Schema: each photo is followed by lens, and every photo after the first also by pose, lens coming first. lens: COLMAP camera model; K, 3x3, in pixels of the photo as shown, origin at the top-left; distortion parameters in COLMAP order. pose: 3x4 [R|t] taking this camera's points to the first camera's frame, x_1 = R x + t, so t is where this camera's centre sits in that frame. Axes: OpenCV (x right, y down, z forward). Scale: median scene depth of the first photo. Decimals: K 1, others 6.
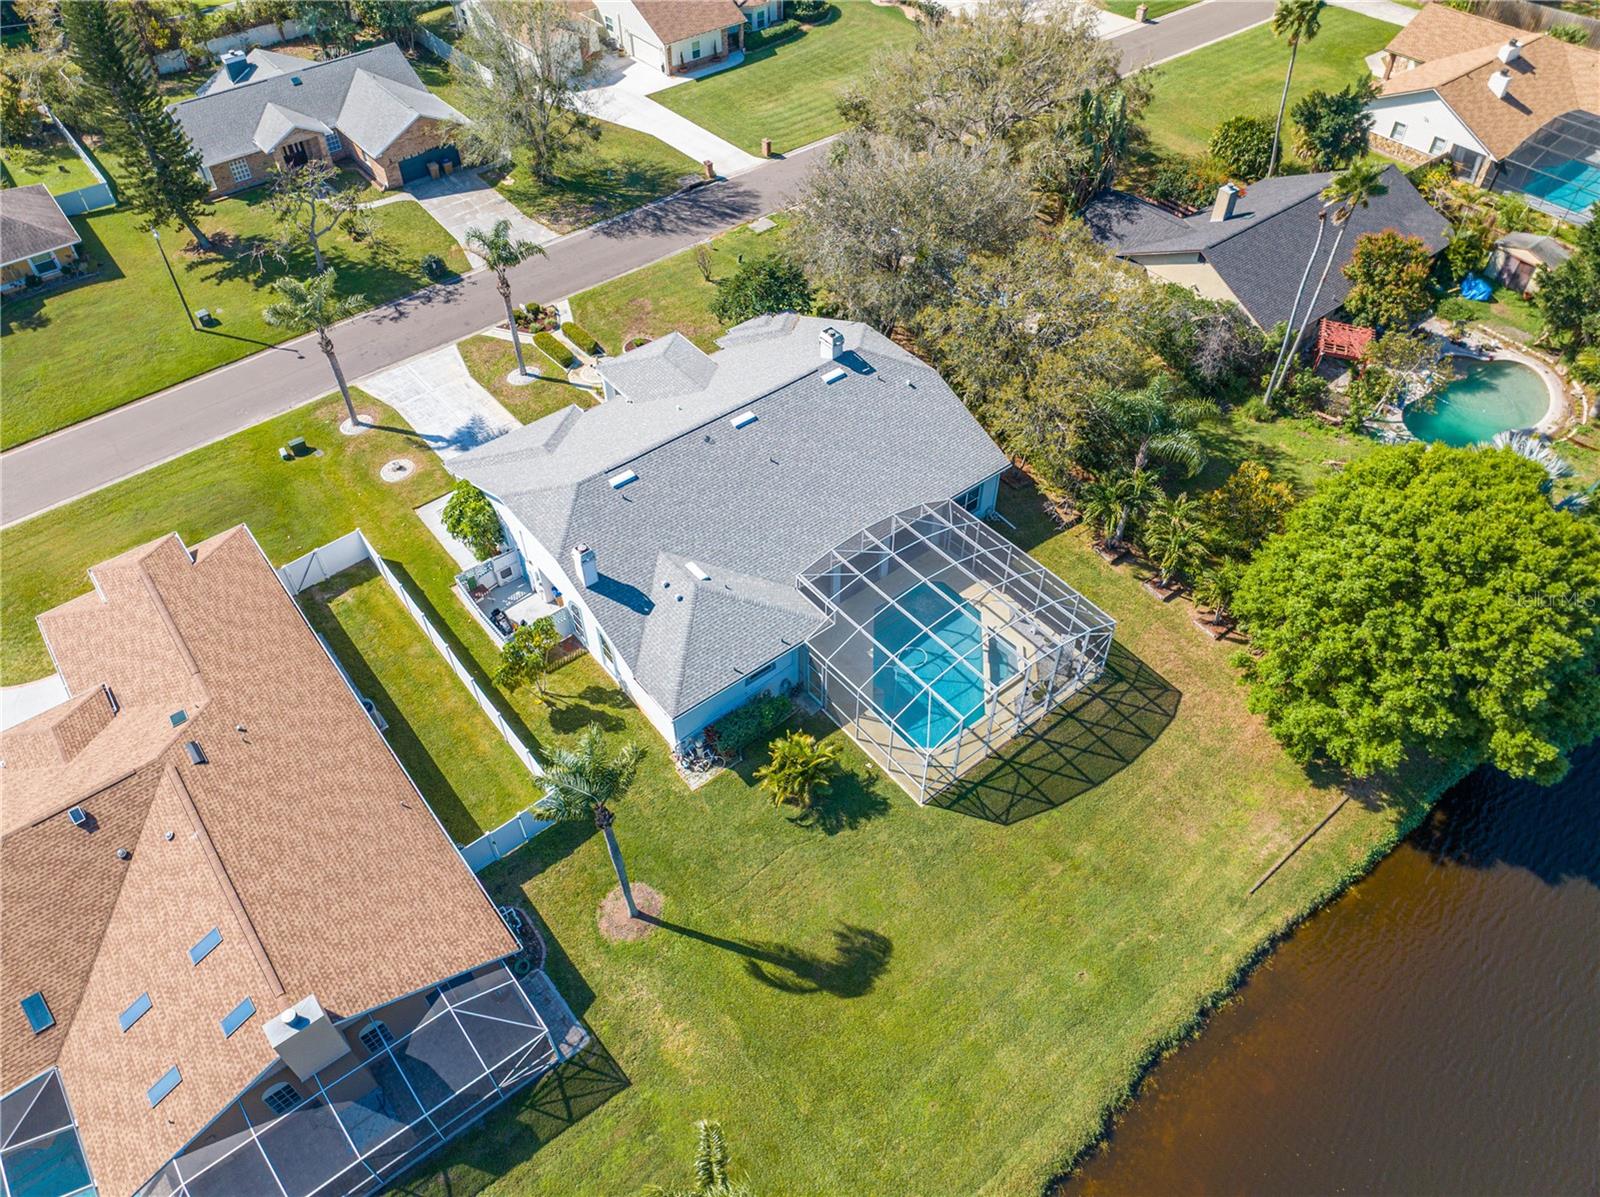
lens RADIAL K [[1122.5, 0, 793.7], [0, 1122.5, 606.6], [0, 0, 1]] dist [-0.036142, -0.003060]
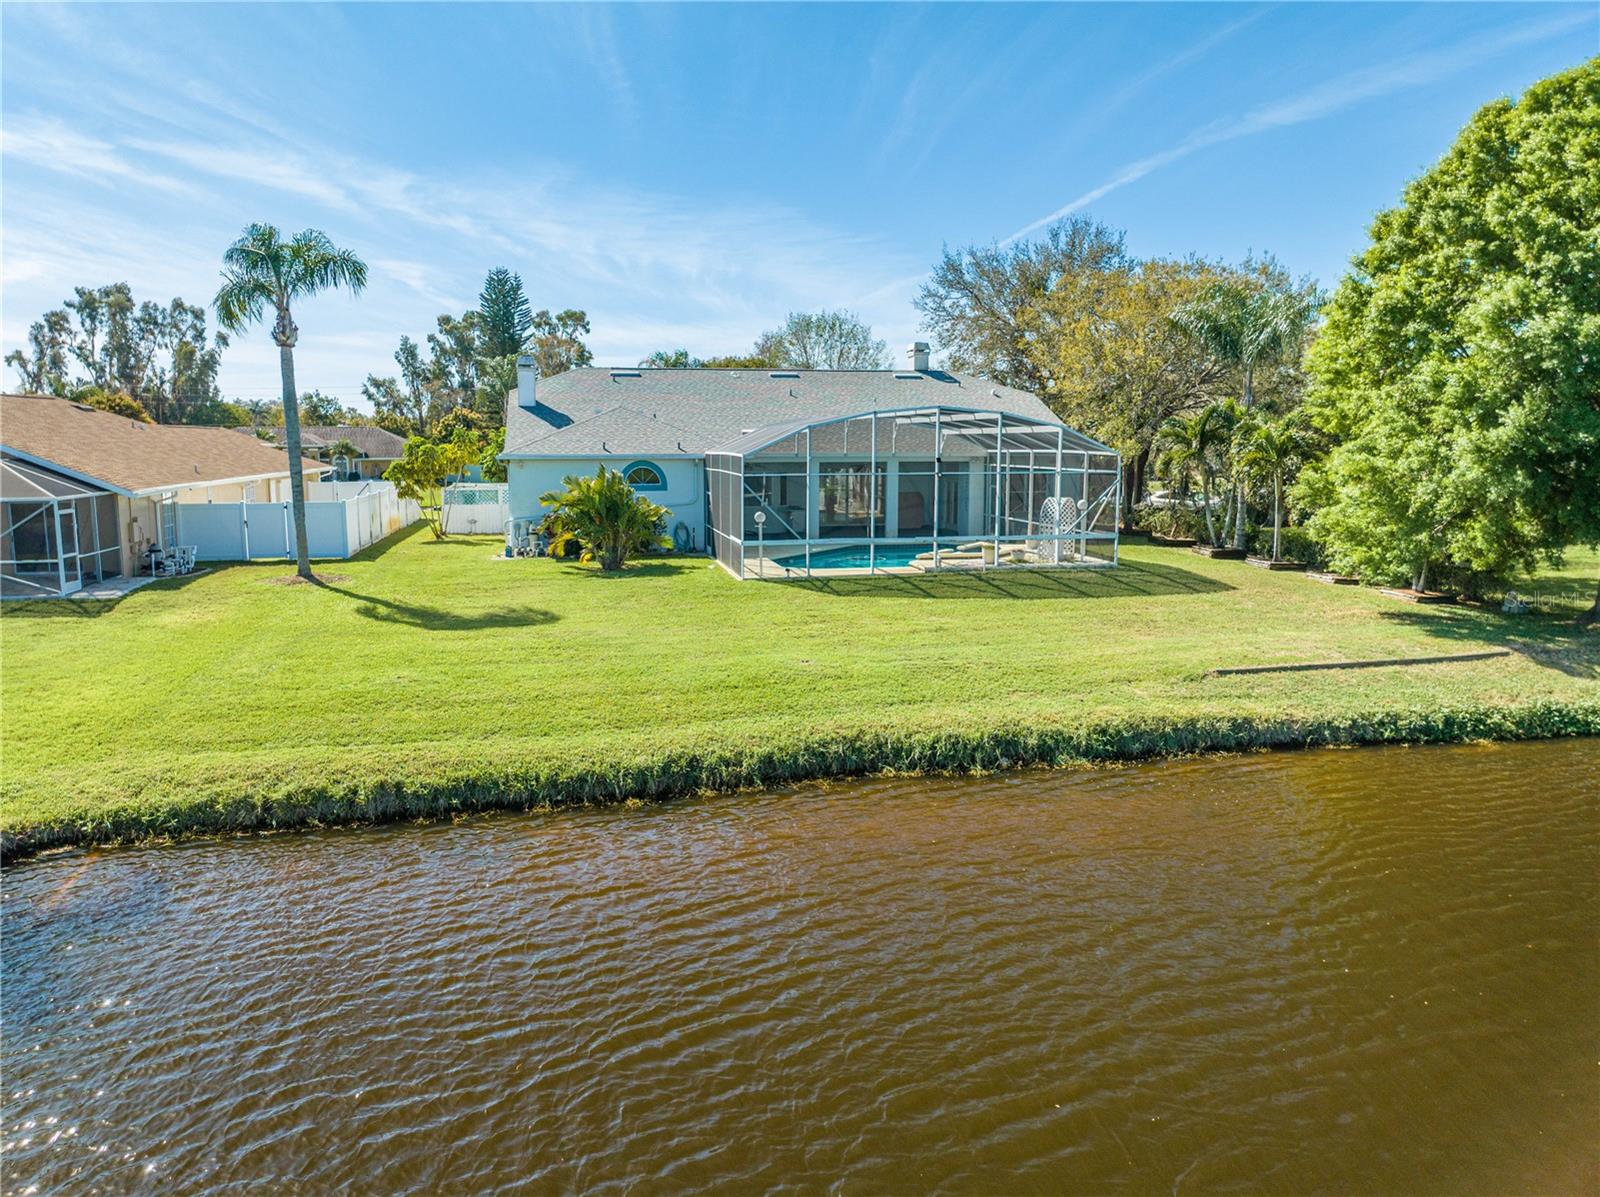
lens RADIAL K [[1126.5, 0, 800.0], [0, 1126.5, 598.5], [0, 0, 1]] dist [-0.029708, 0.006504]
pose [[0.894525, 0.070542, -0.441416, 0.381752], [-0.333249, 0.763396, -0.553328, 0.469795], [0.297942, 0.642068, 0.706385, 0.472861]]
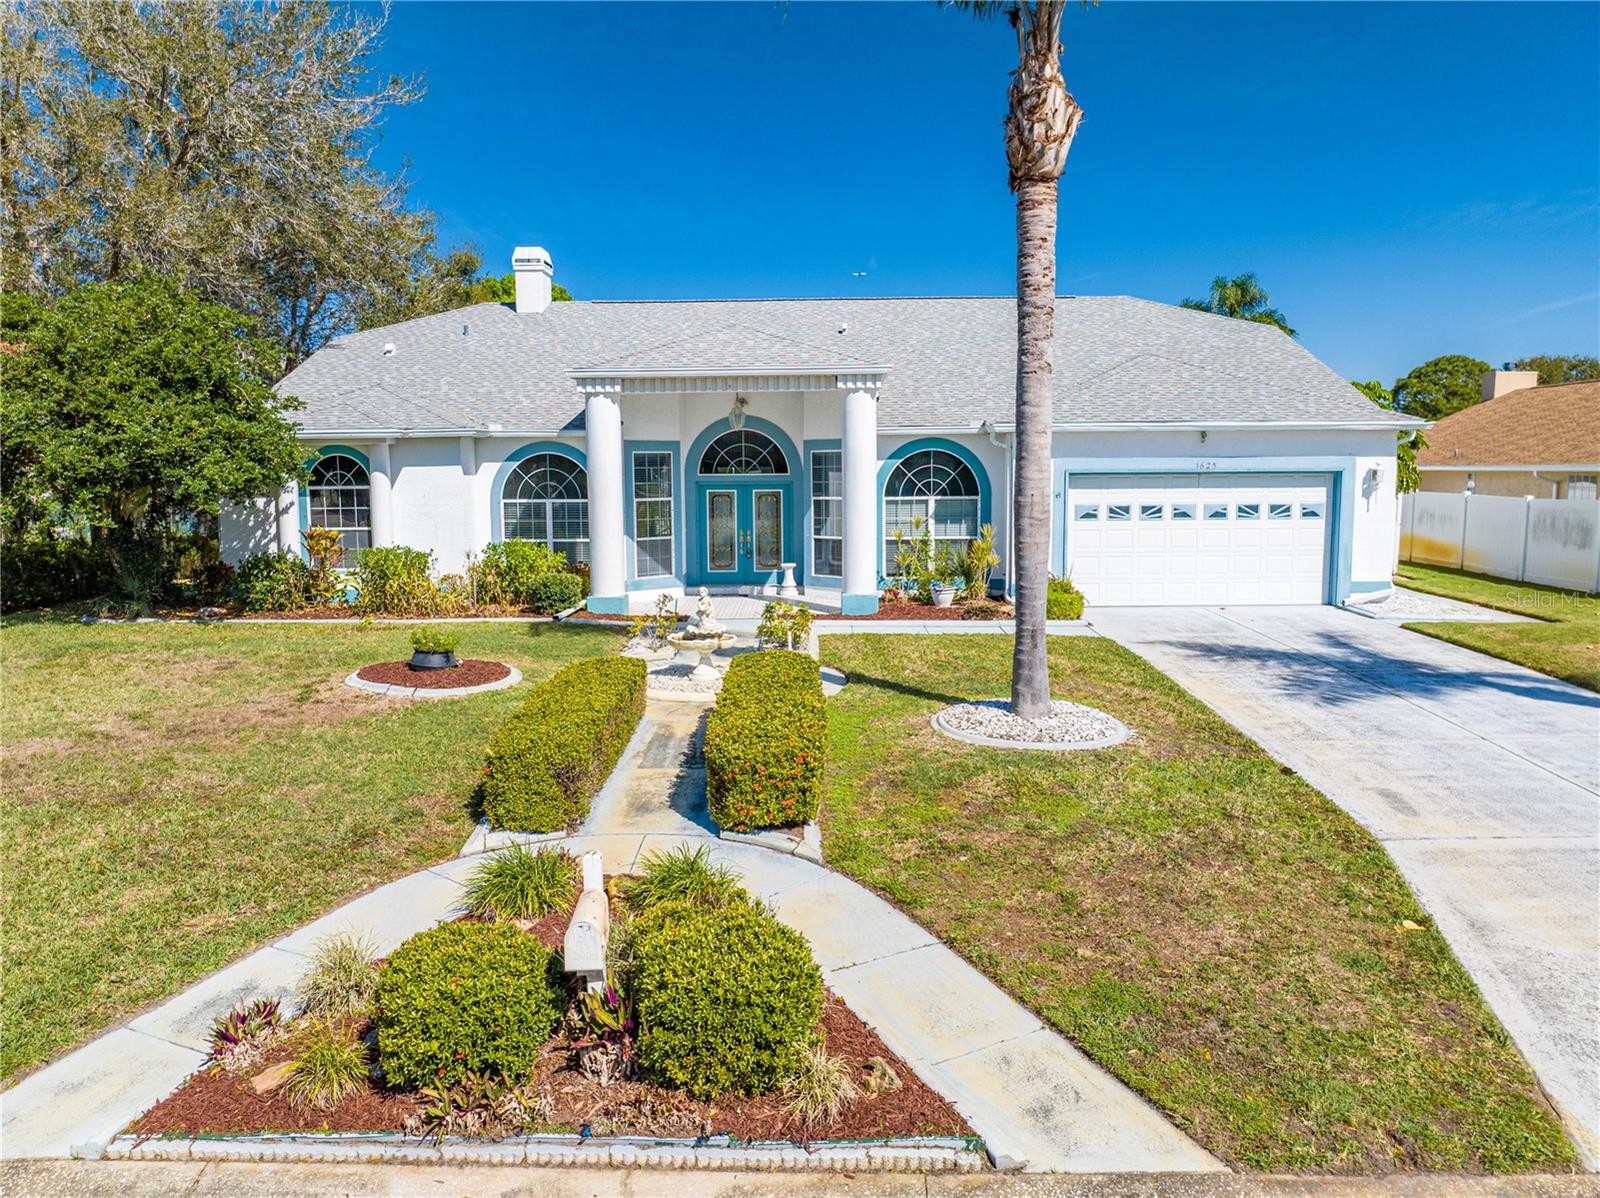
lens RADIAL K [[1125.5, 0, 800.3], [0, 1125.5, 619.1], [0, 0, 1]] dist [-0.030217, -0.003190]
pose [[-0.776111, -0.062443, 0.627497, -0.403219], [0.473970, 0.598588, 0.645790, -0.432410], [-0.415937, 0.798620, -0.434974, 1.350753]]
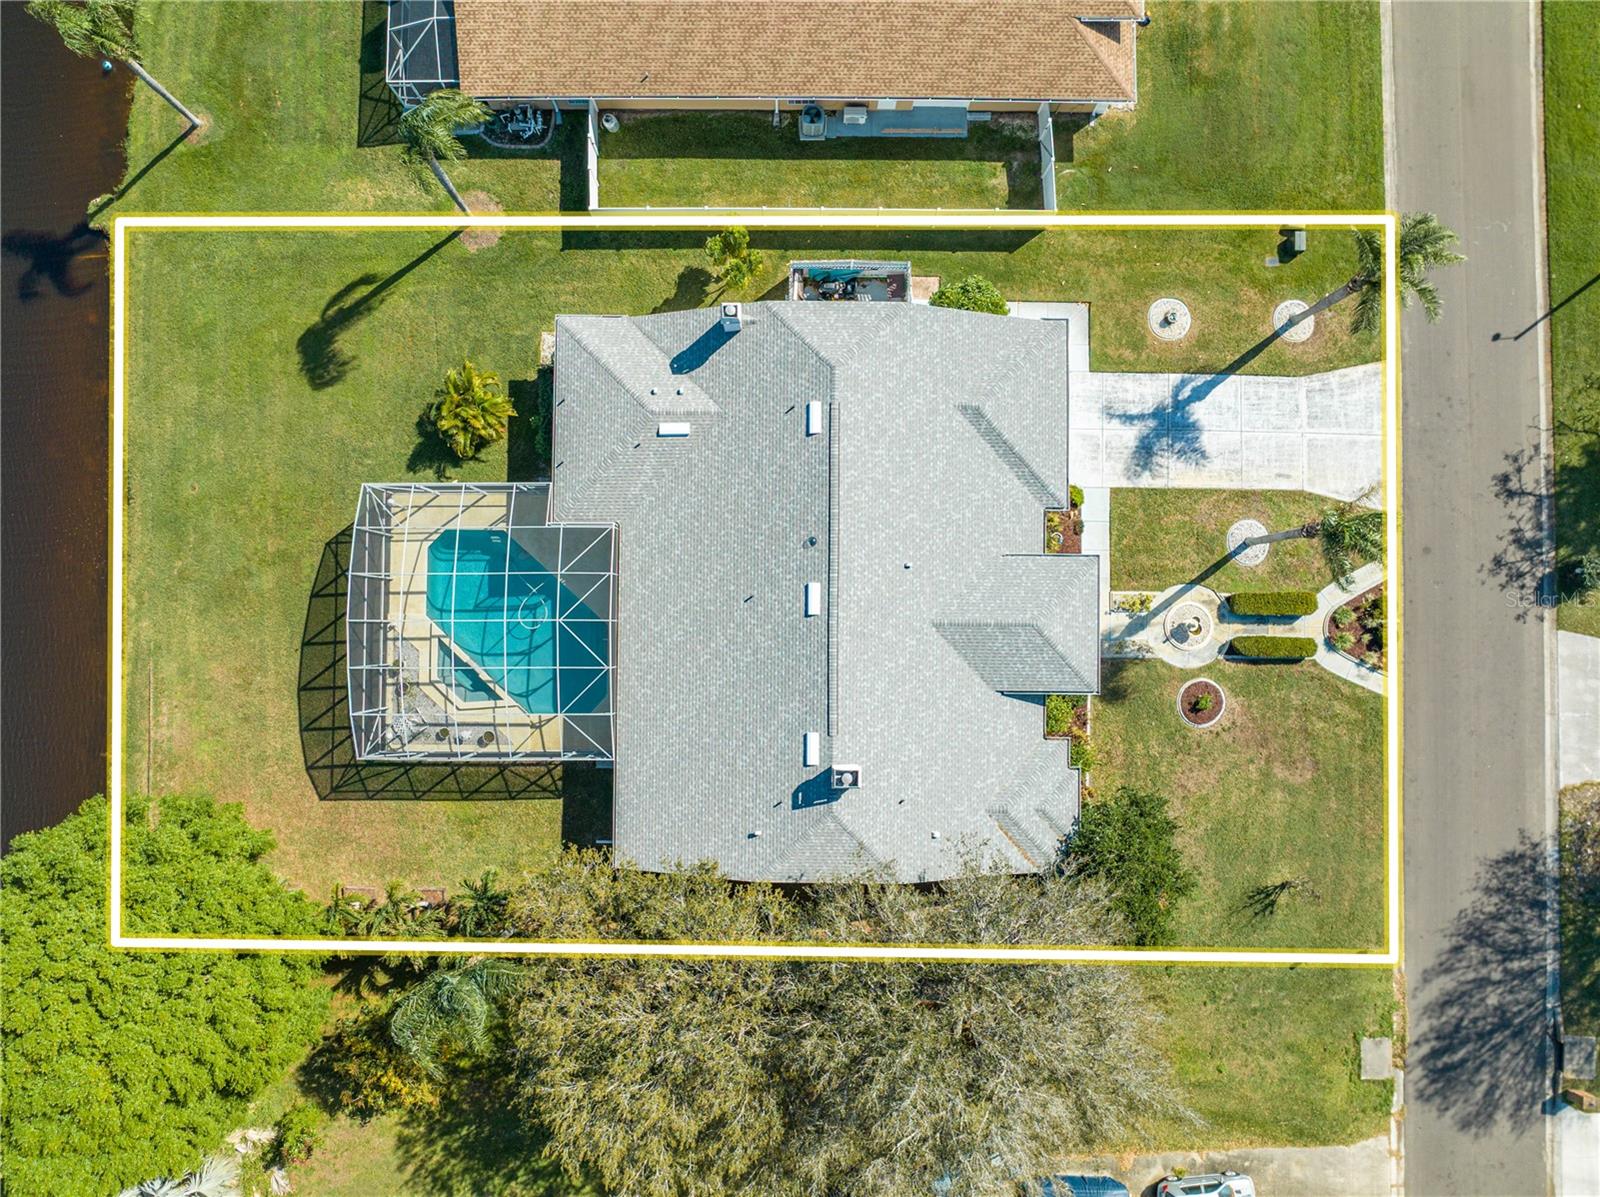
lens RADIAL K [[1135.5, 0, 800.0], [0, 1135.5, 598.5], [0, 0, 1]] dist [-0.025235, -0.024690]
pose [[-0.625435, 0.780102, -0.016462, -0.026613], [-0.565137, -0.438341, 0.698912, -0.711375], [0.538007, 0.446427, 0.715019, 0.428332]]
